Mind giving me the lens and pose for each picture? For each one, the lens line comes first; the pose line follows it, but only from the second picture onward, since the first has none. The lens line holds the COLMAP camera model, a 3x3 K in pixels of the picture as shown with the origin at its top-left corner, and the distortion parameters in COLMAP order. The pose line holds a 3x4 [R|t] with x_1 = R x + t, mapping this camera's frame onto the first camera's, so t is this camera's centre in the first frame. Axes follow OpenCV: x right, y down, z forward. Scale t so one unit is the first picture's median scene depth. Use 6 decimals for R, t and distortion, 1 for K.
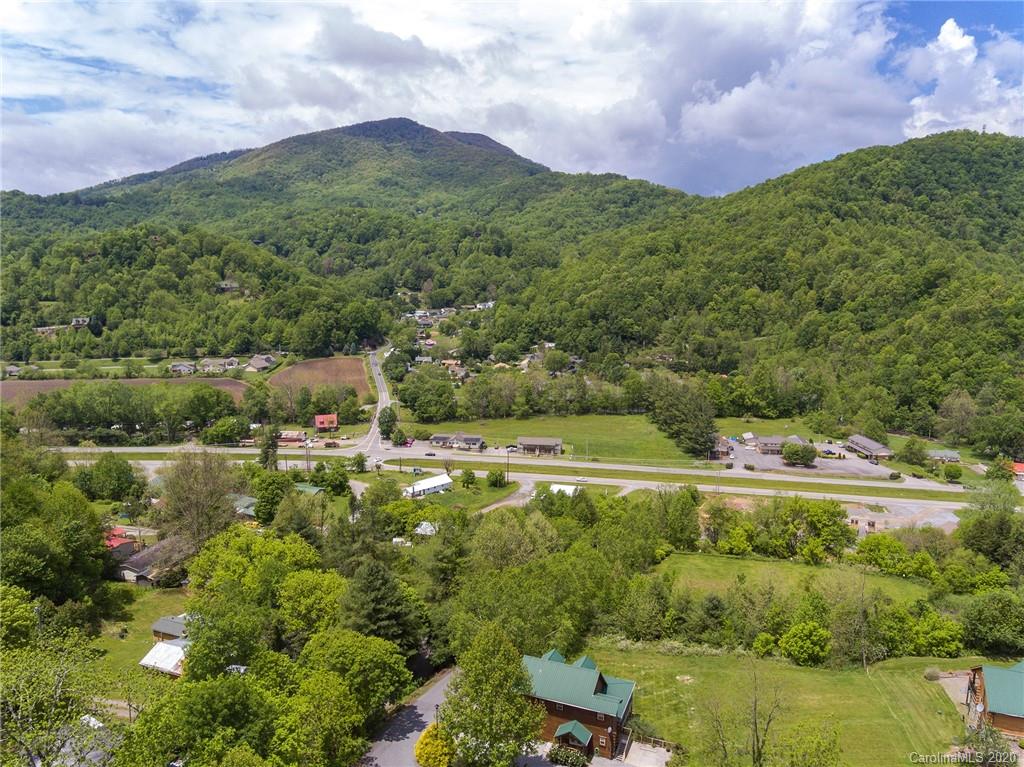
lens RADIAL K [[706.9, 0, 503.1], [0, 706.9, 381.0], [0, 0, 1]] dist [-0.031567, 0.021811]
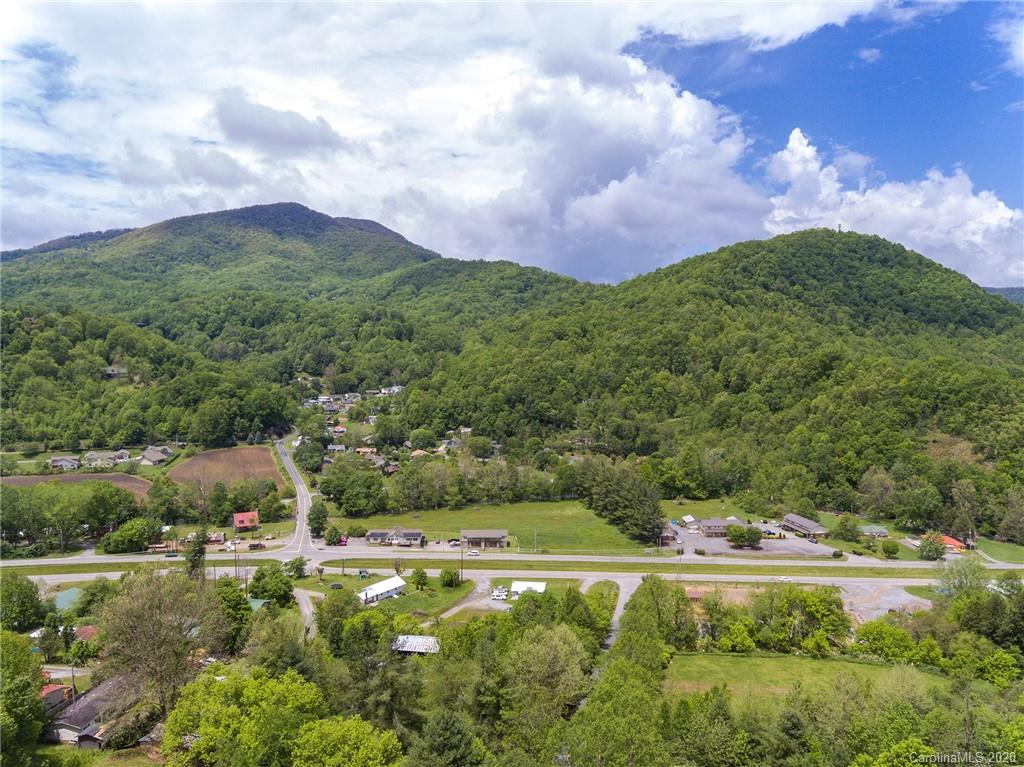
lens RADIAL K [[706.9, 0, 503.7], [0, 706.9, 386.9], [0, 0, 1]] dist [-0.031567, 0.021811]
pose [[0.987469, -0.009095, 0.157548, -0.036284], [0.026085, 0.994013, -0.106107, -0.004963], [-0.155640, 0.108887, 0.981794, 0.020598]]
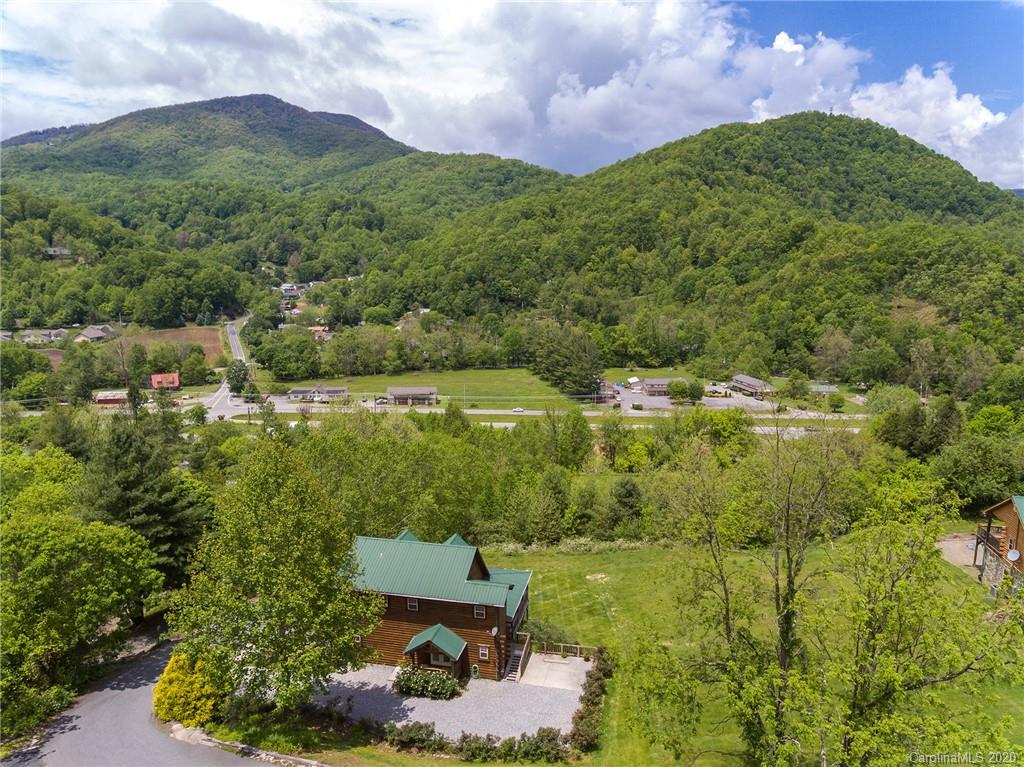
lens RADIAL K [[706.9, 0, 502.3], [0, 706.9, 382.8], [0, 0, 1]] dist [-0.031567, 0.021811]
pose [[0.985564, -0.032789, 0.166096, 0.007499], [0.030151, 0.999376, 0.018382, 0.031725], [-0.166595, -0.013109, 0.985938, 0.046836]]
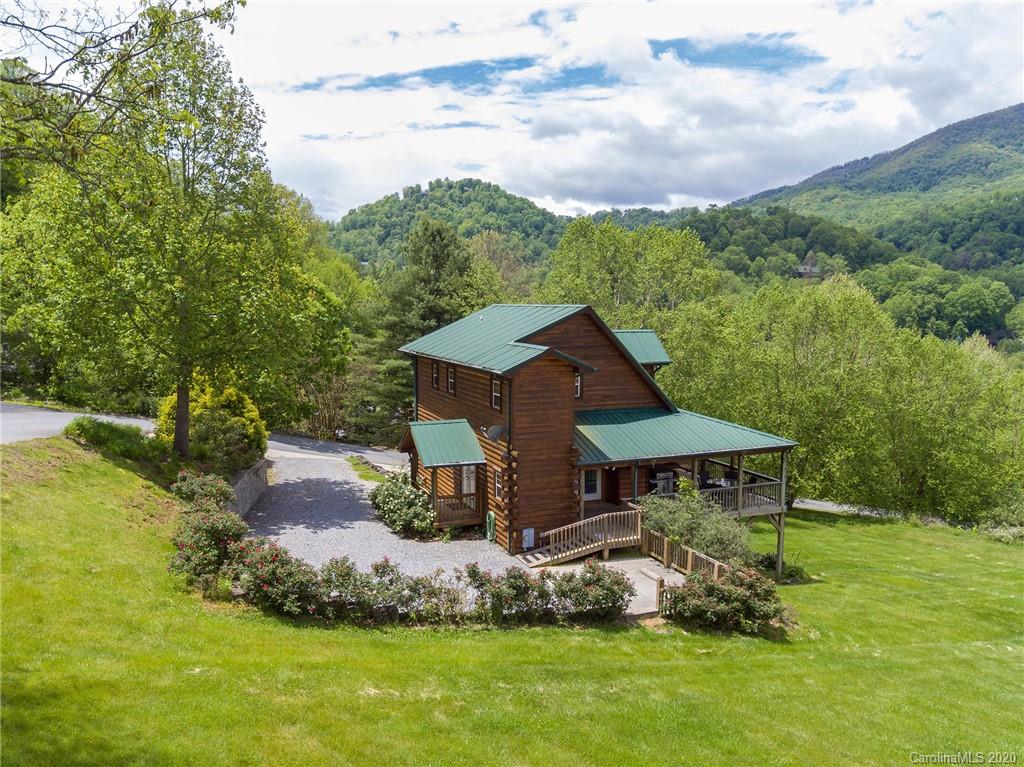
lens RADIAL K [[784.9, 0, 485.1], [0, 784.9, 409.9], [0, 0, 1]] dist [-0.010363, 0.006991]
pose [[0.685332, 0.102055, -0.721044, 0.044243], [-0.117615, 0.992644, 0.028707, 0.055969], [0.718670, 0.065132, 0.692295, 0.090711]]
